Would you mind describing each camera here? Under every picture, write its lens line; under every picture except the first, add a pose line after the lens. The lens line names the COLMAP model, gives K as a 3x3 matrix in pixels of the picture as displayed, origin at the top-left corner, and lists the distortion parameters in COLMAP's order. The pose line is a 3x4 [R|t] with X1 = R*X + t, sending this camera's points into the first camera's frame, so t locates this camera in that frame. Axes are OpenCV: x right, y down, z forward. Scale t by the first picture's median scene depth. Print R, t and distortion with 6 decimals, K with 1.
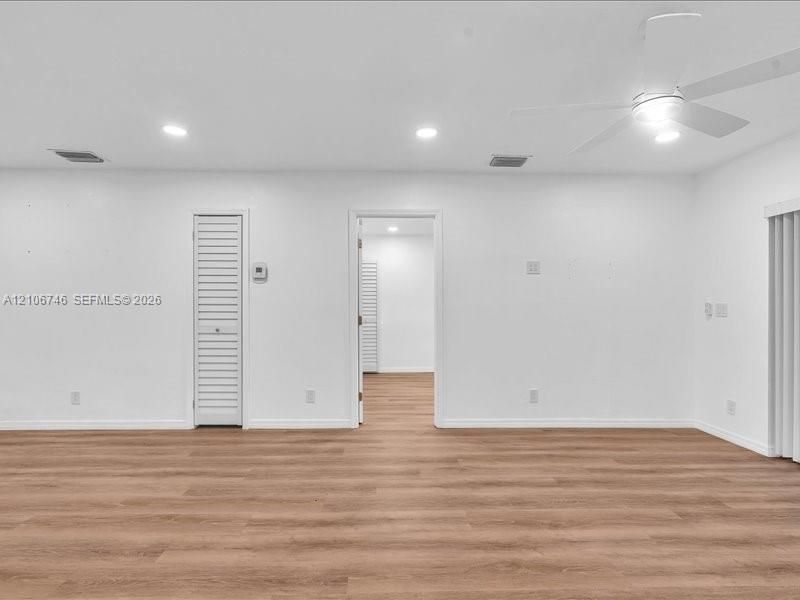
lens RADIAL K [[408.7, 0, 401.2], [0, 408.7, 312.6], [0, 0, 1]] dist [-0.001745, 0.000298]
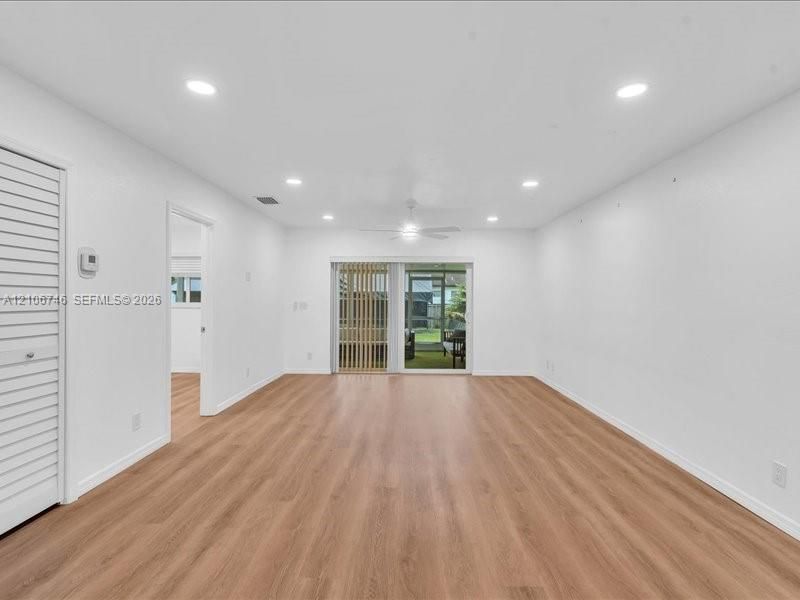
lens RADIAL K [[406.1, 0, 397.8], [0, 406.1, 296.1], [0, 0, 1]] dist [-0.003102, 0.000327]
pose [[0.044715, 0.004919, 0.998988, -1.247083], [0.009573, 0.999940, -0.005352, -0.042170], [-0.998954, 0.009803, 0.044665, 0.560332]]
